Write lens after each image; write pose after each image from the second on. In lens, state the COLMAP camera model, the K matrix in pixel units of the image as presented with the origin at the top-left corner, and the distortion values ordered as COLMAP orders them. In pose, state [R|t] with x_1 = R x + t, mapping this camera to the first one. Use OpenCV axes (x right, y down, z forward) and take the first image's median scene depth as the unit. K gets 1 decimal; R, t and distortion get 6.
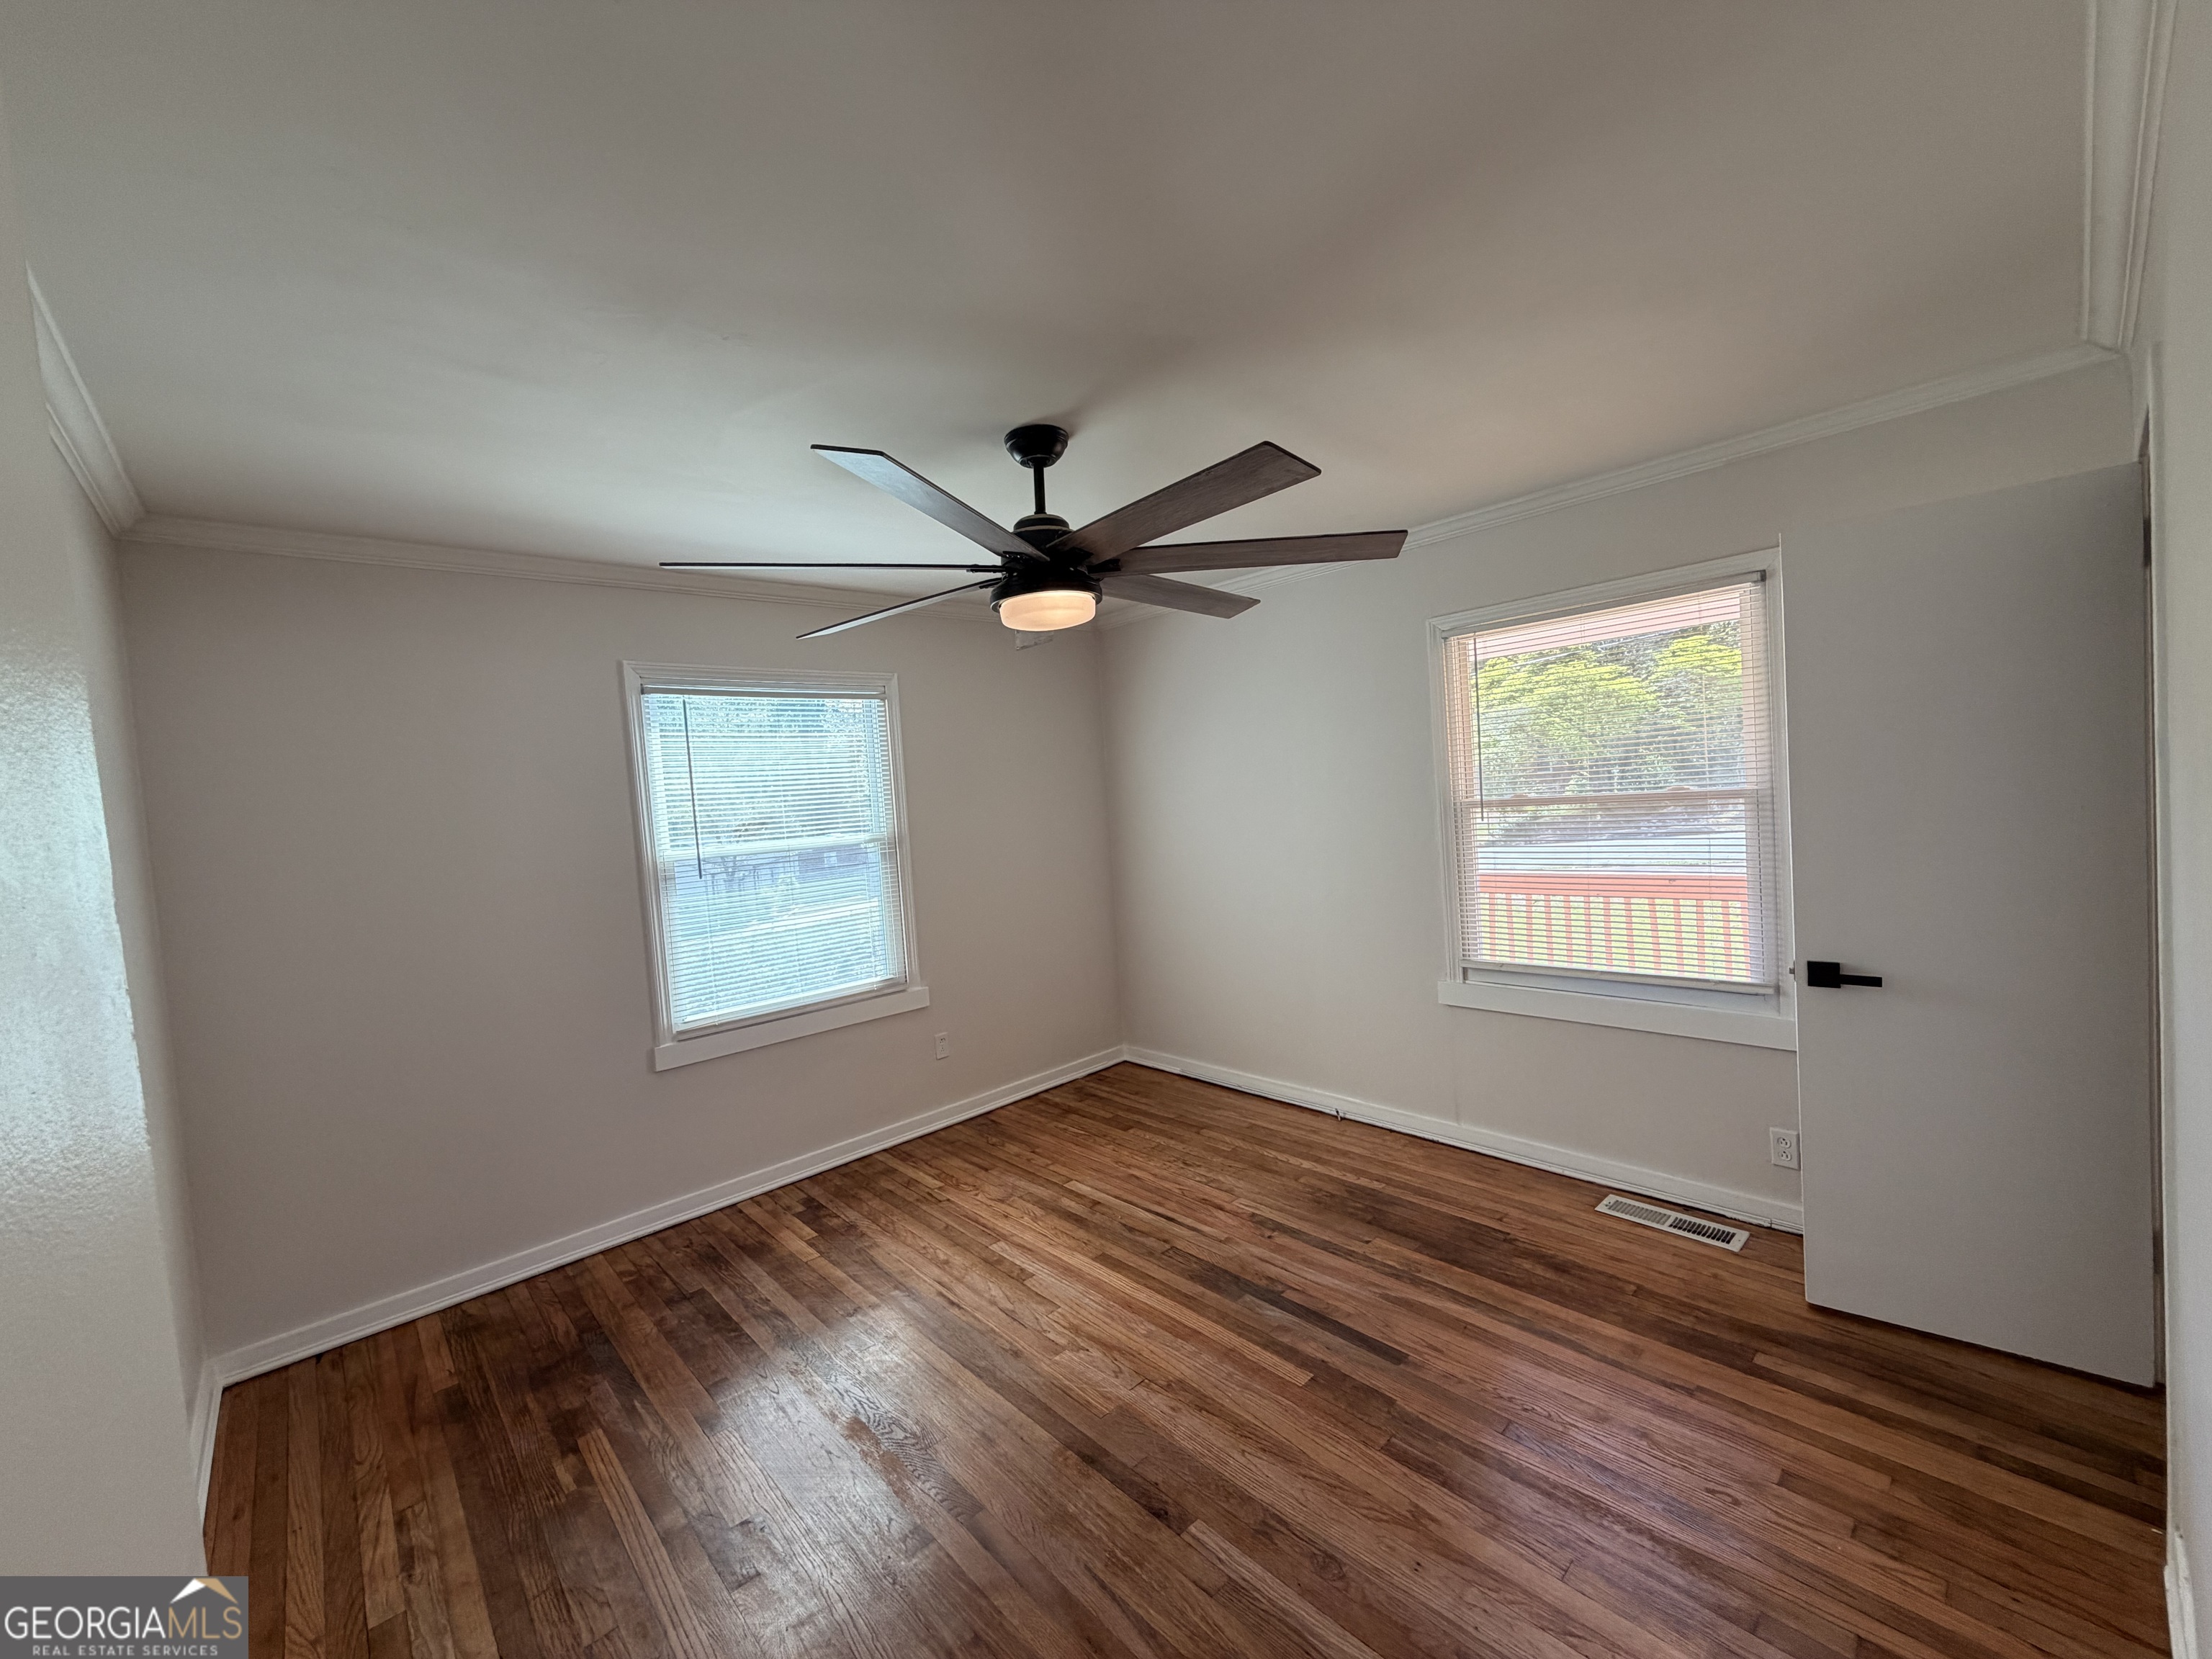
lens RADIAL K [[879.8, 0, 1098.6], [0, 879.8, 830.8], [0, 0, 1]] dist [-0.001591, 0.000216]
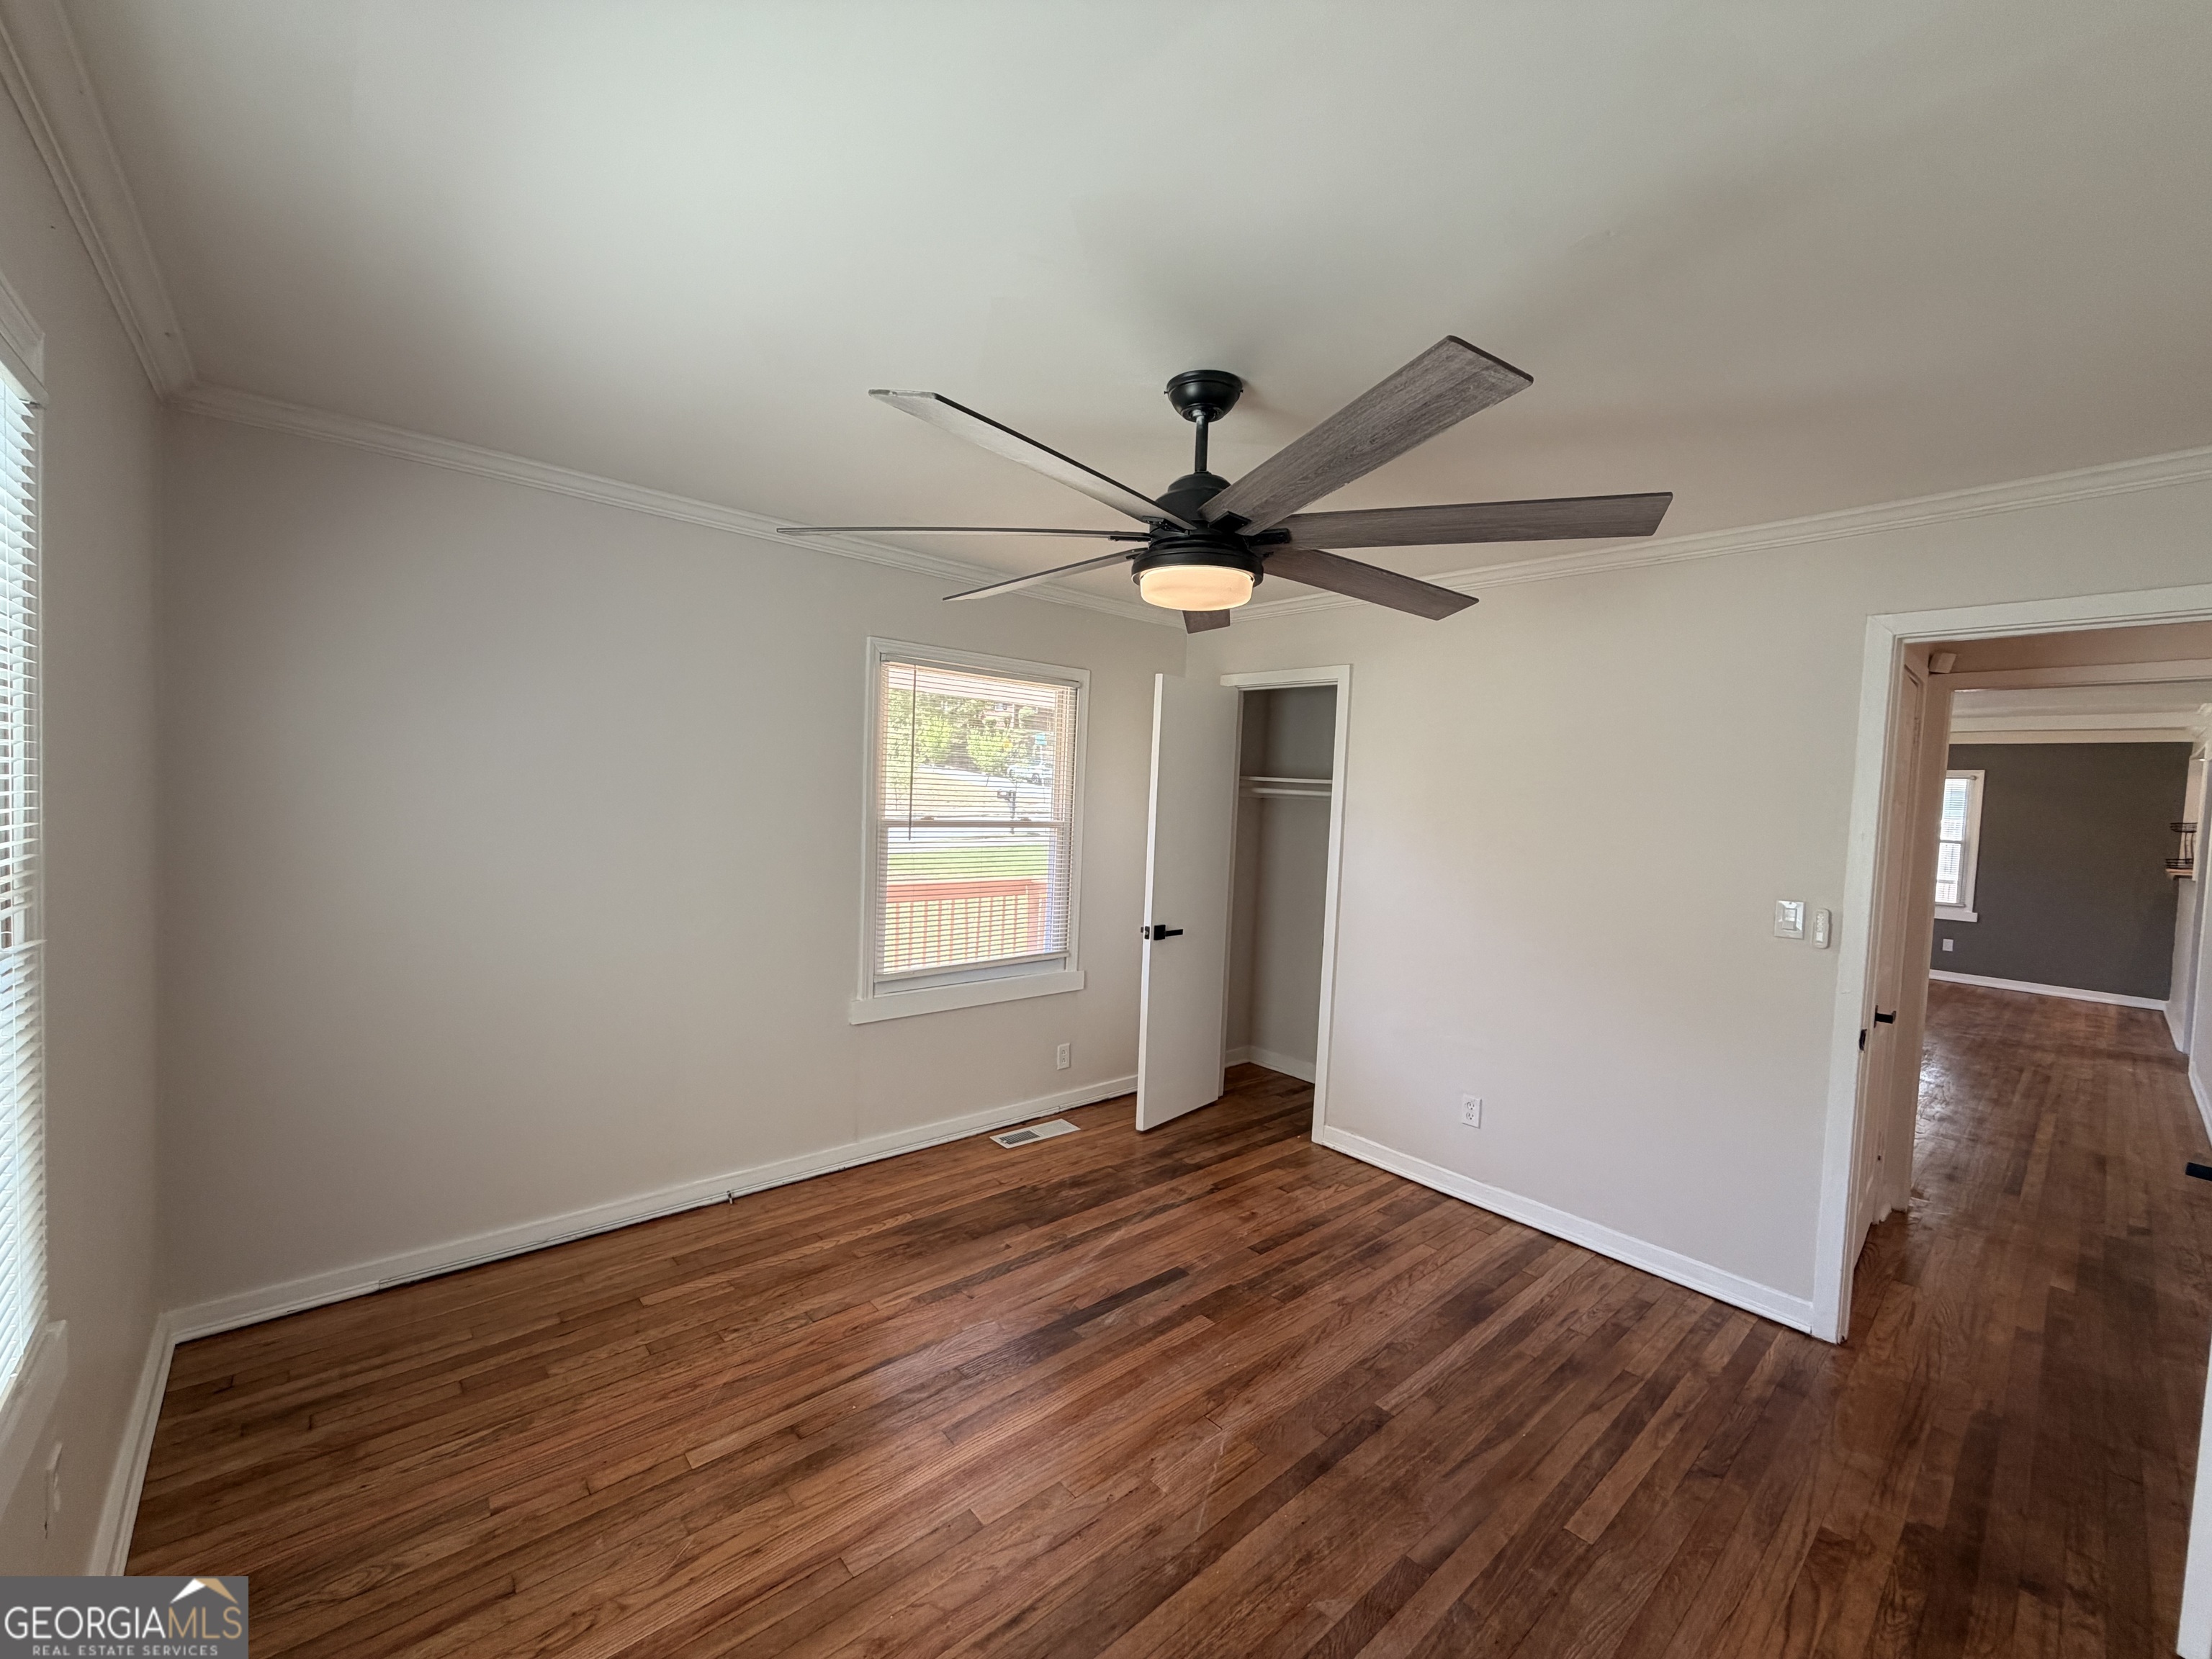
lens RADIAL K [[879.8, 0, 1098.6], [0, 879.8, 830.8], [0, 0, 1]] dist [-0.001591, 0.000216]
pose [[0.021885, 0.028045, 0.999367, -0.733079], [0.001683, 0.999604, -0.028089, 0.009963], [-0.999759, 0.002296, 0.021829, 0.867932]]
